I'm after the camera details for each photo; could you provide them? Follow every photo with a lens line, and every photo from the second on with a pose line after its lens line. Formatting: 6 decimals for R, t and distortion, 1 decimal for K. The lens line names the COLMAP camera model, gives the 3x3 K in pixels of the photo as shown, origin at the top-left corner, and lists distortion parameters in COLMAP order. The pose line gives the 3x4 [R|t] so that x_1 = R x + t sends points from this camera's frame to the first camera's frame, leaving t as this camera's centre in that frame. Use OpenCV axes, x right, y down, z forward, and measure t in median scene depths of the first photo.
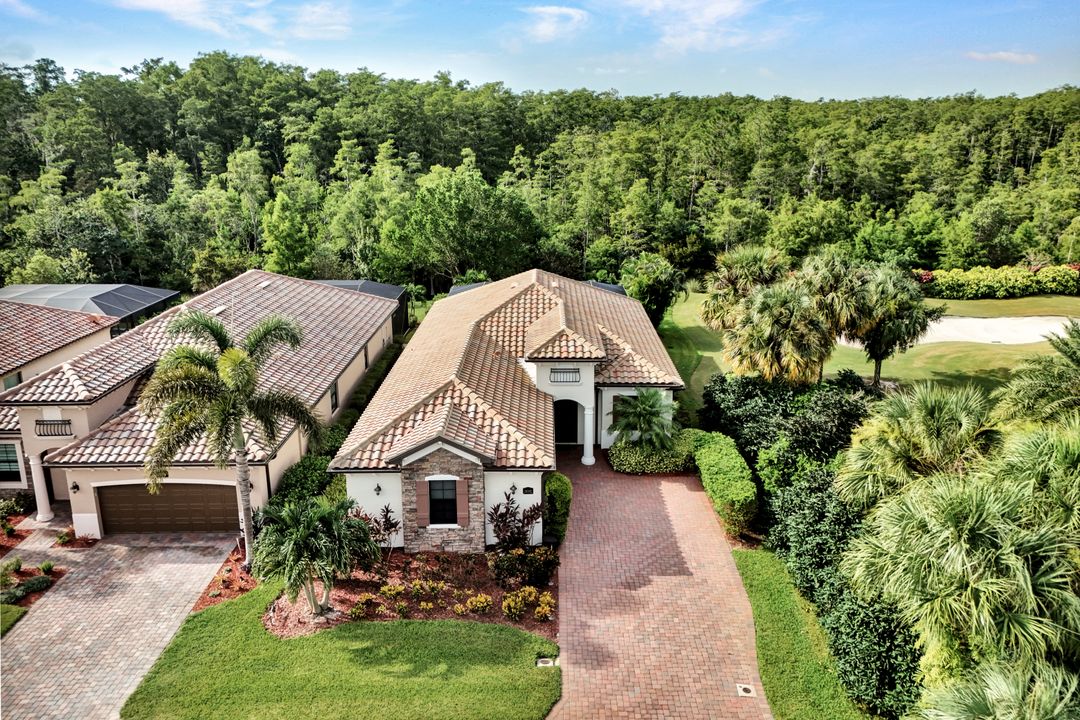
lens RADIAL K [[770.6, 0, 542.9], [0, 770.6, 319.1], [0, 0, 1]] dist [0.036360, -0.001432]
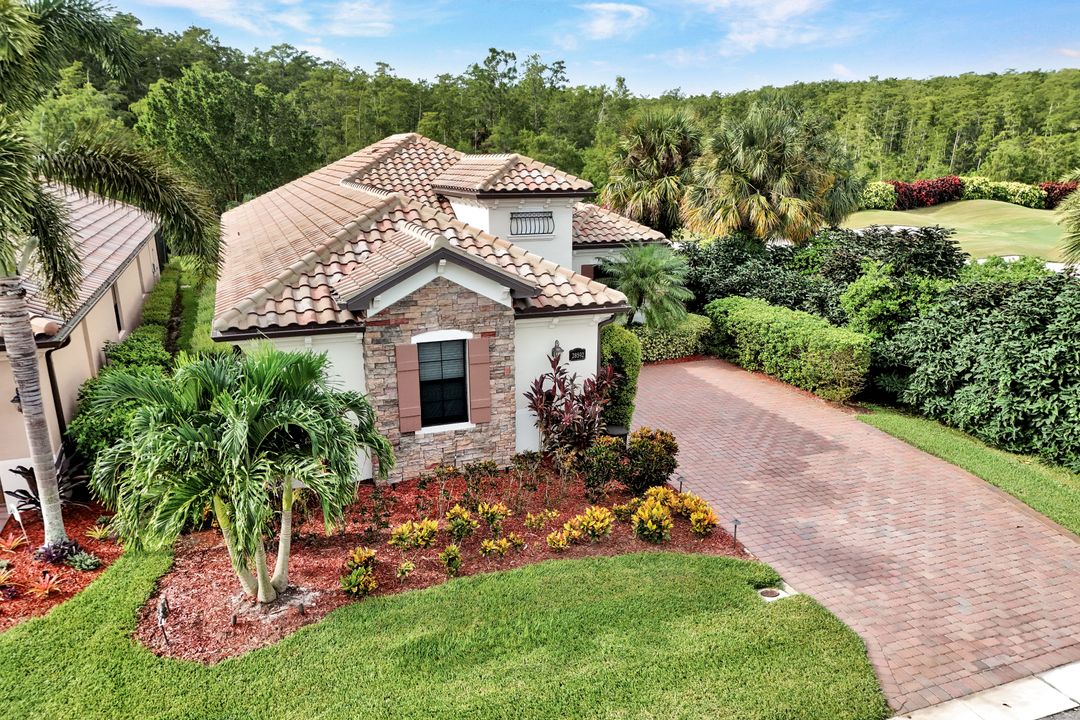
lens RADIAL K [[771.3, 0, 539.9], [0, 771.3, 403.6], [0, 0, 1]] dist [0.043793, -0.001420]
pose [[0.934185, -0.102350, 0.341795, -0.255882], [0.076041, 0.993076, 0.089542, 0.208797], [-0.348593, -0.057658, 0.935499, 0.466256]]
